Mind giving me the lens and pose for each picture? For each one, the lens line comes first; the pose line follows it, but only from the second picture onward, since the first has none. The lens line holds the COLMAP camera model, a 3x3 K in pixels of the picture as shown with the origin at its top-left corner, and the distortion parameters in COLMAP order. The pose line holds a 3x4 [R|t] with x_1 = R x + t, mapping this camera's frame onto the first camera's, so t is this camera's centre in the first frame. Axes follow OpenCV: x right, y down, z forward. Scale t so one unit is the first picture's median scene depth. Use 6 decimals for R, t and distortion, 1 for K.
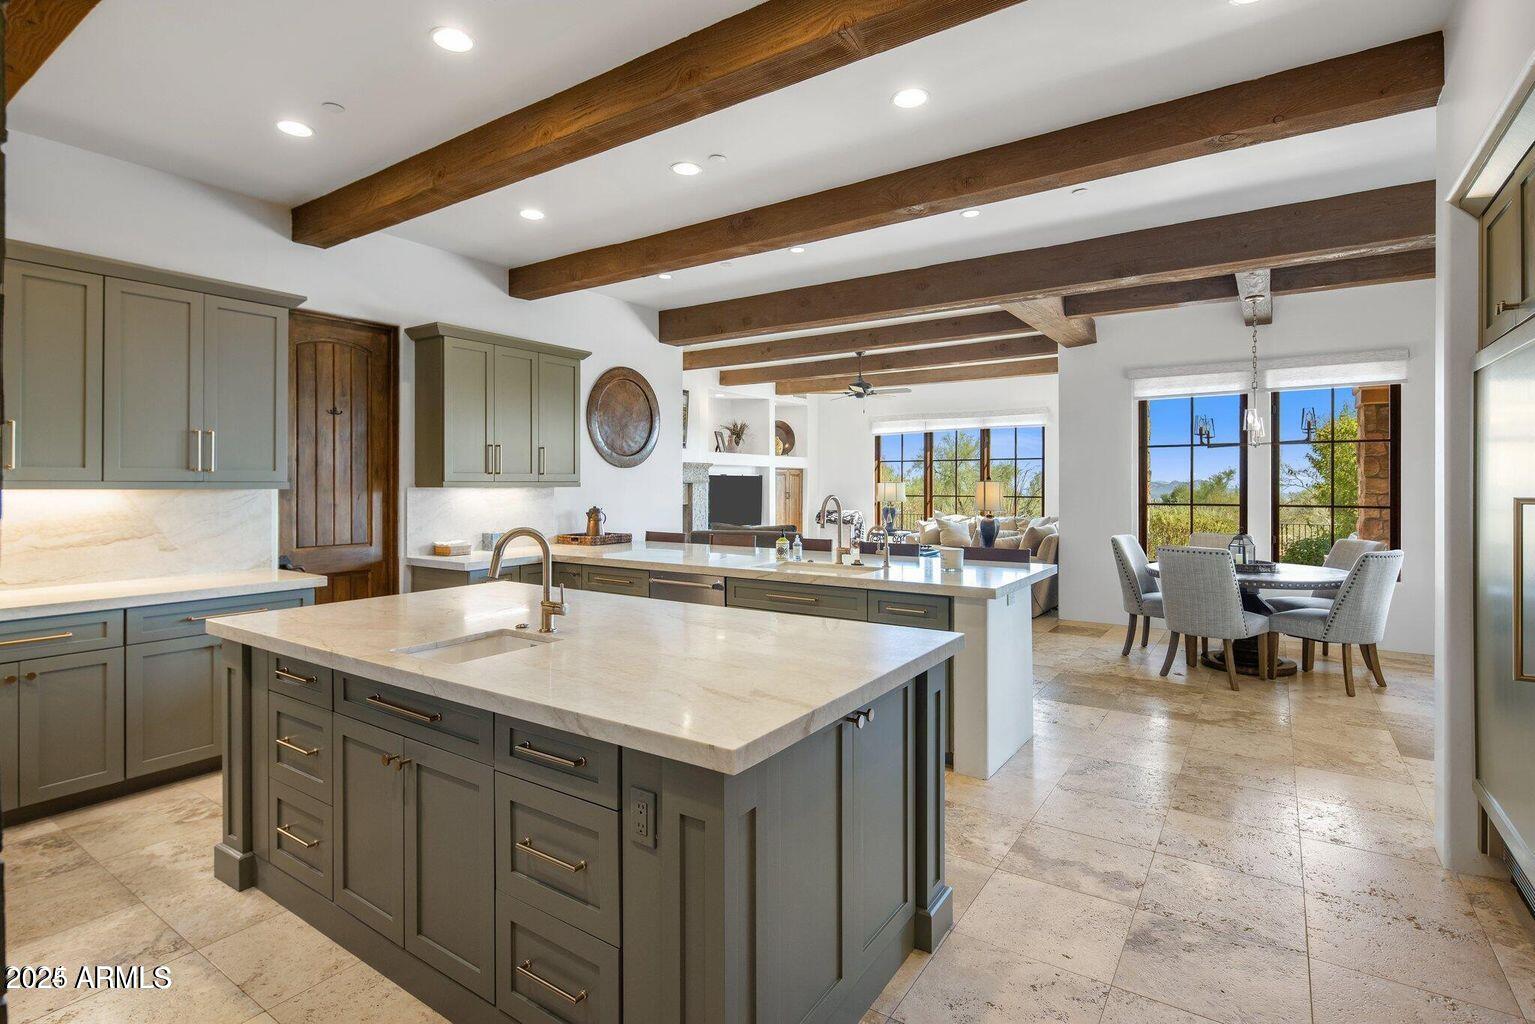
lens RADIAL K [[743.3, 0, 764.4], [0, 743.3, 464.2], [0, 0, 1]] dist [0.002206, -0.001220]
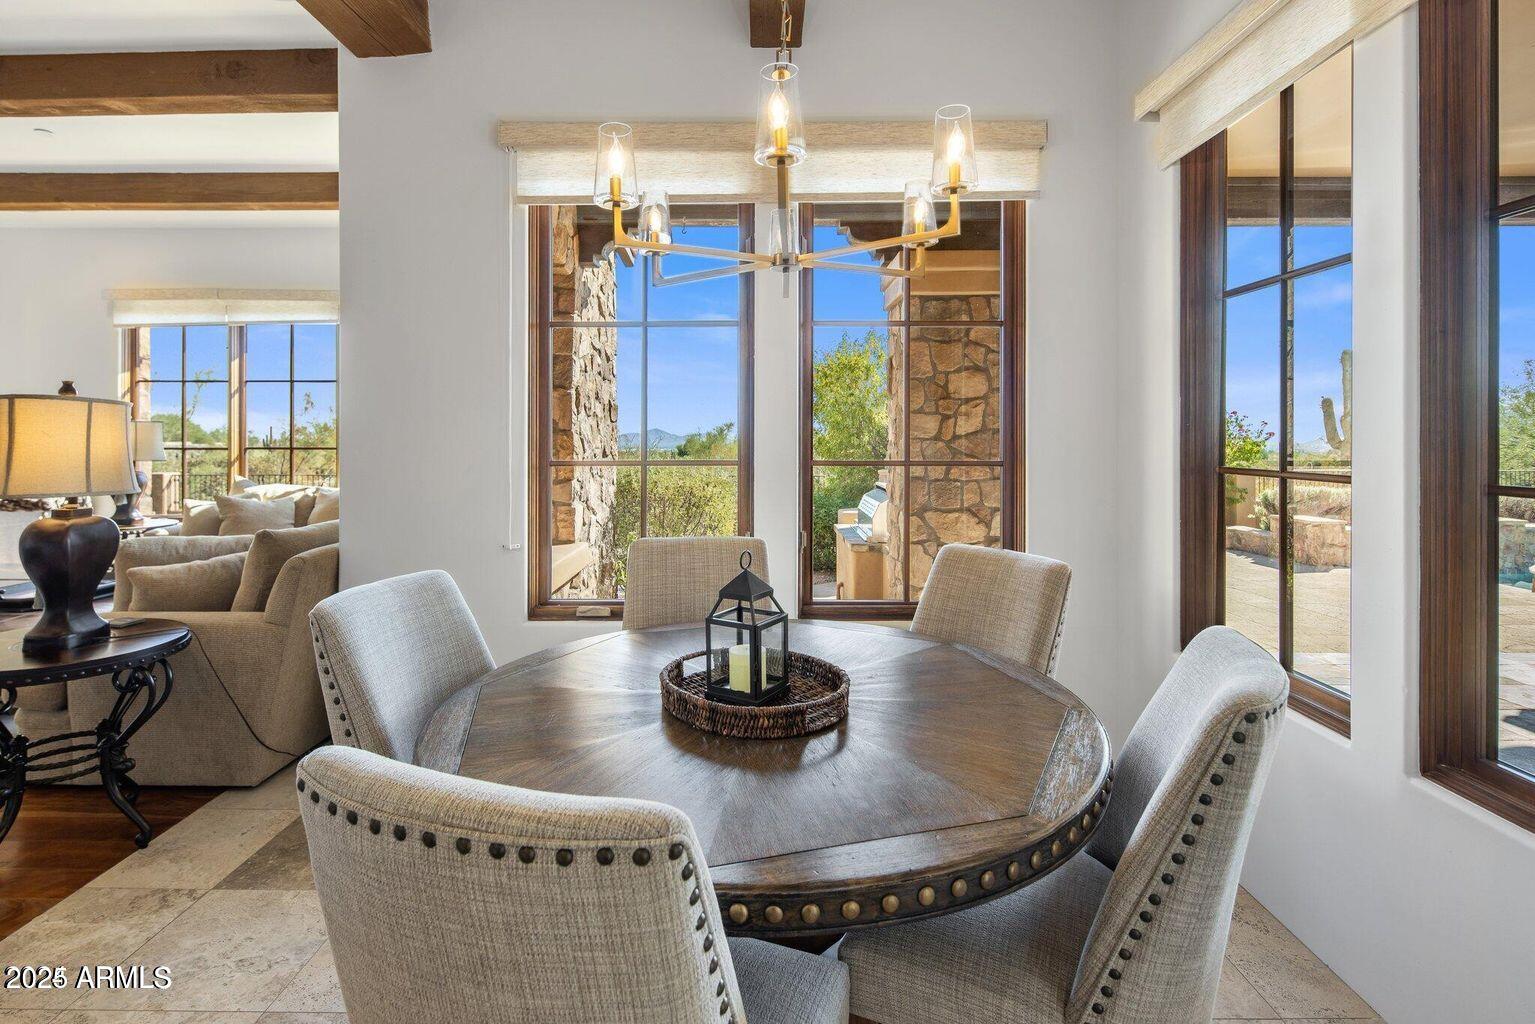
lens RADIAL K [[748.0, 0, 749.0], [0, 748.0, 434.8], [0, 0, 1]] dist [-0.000089, -0.000461]
pose [[0.834474, 0.001450, 0.551045, 0.233458], [-0.014541, 0.999706, 0.019389, 0.017907], [-0.550855, -0.024192, 0.834250, 0.365198]]
